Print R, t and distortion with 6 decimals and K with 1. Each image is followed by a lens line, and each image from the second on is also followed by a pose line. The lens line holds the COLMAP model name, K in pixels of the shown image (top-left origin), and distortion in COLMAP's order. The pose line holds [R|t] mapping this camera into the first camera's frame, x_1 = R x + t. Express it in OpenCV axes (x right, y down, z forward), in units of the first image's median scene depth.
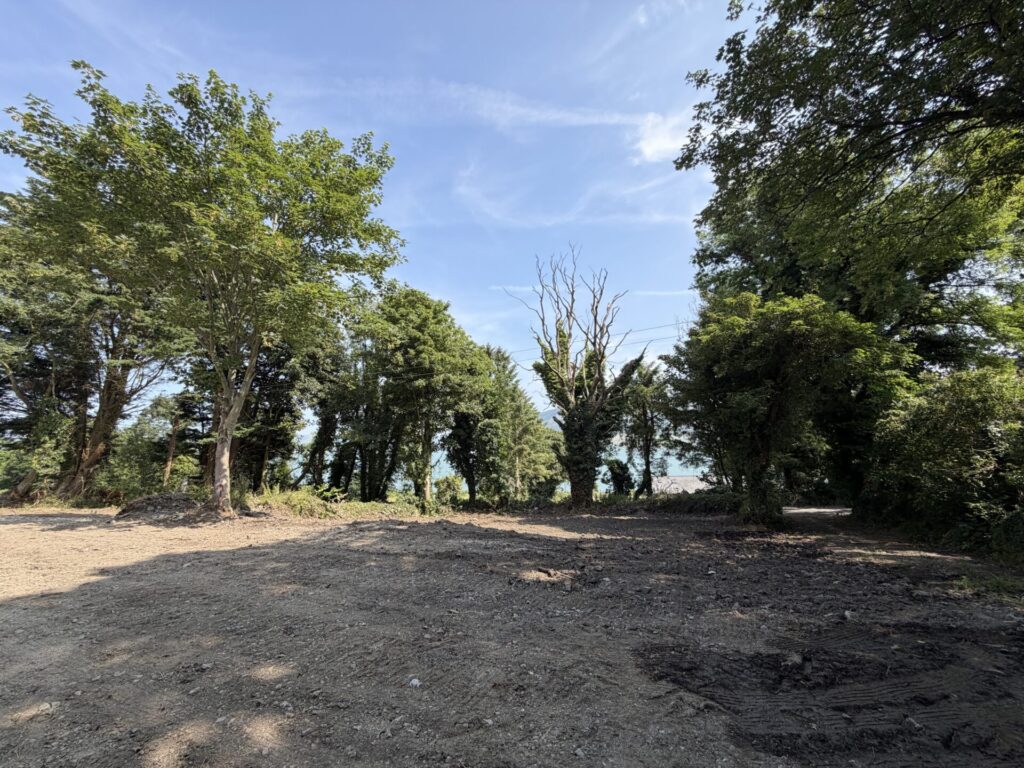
lens RADIAL K [[412.4, 0, 509.7], [0, 412.4, 382.7], [0, 0, 1]] dist [-0.001440, 0.000192]
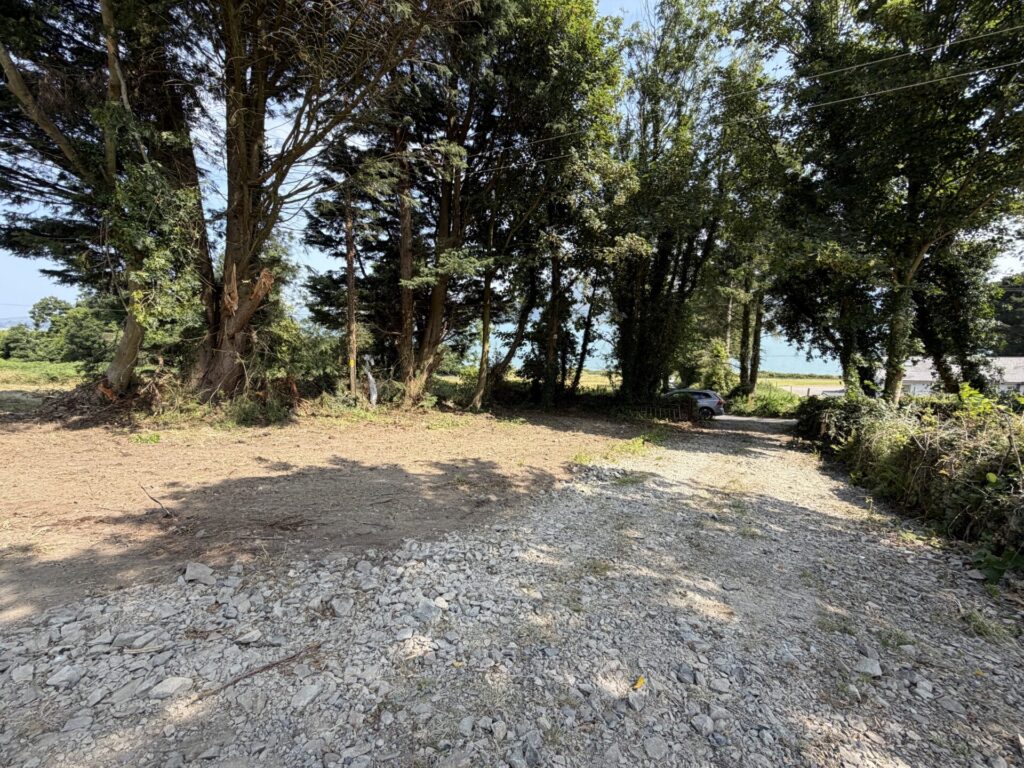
lens RADIAL K [[441.2, 0, 512.1], [0, 441.2, 389.5], [0, 0, 1]] dist [0.017030, 0.000191]
pose [[0.995149, 0.023024, -0.095650, -0.545826], [0.007038, 0.953081, 0.302633, 0.098503], [0.098130, -0.301838, 0.948296, 0.445204]]
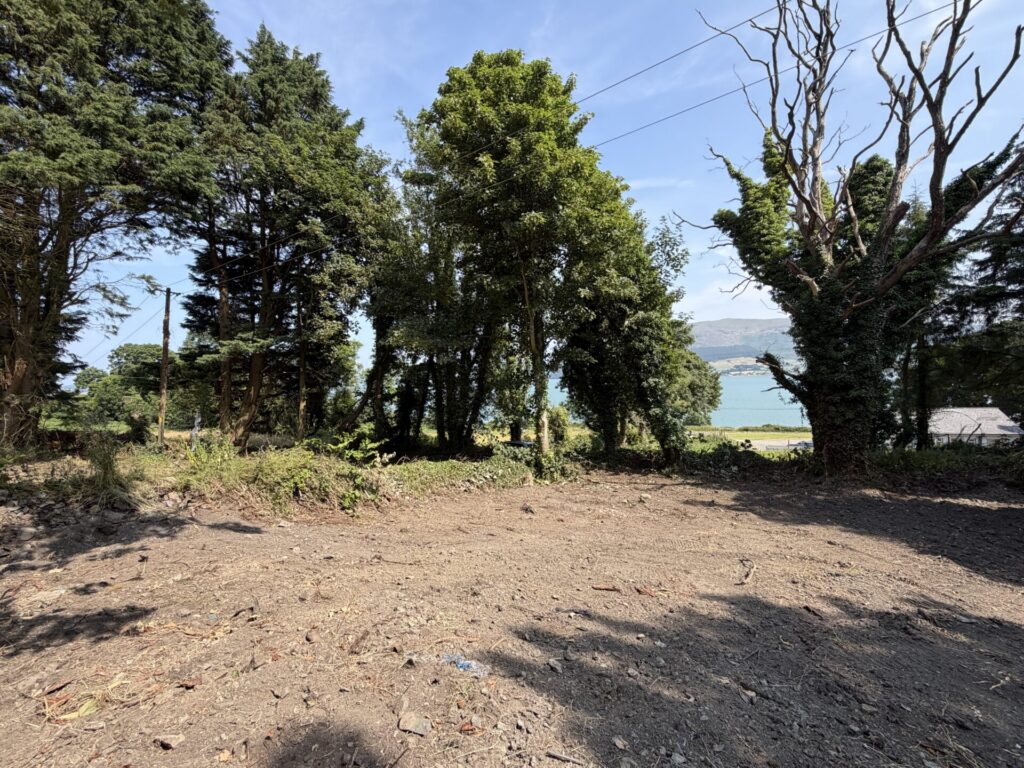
lens RADIAL K [[441.2, 0, 511.9], [0, 441.2, 381.0], [0, 0, 1]] dist [0.017030, 0.000191]
pose [[0.981991, -0.009282, -0.188698, -0.114867], [0.040422, 0.985986, 0.161855, 0.076505], [0.184551, -0.166568, 0.968605, 0.372712]]
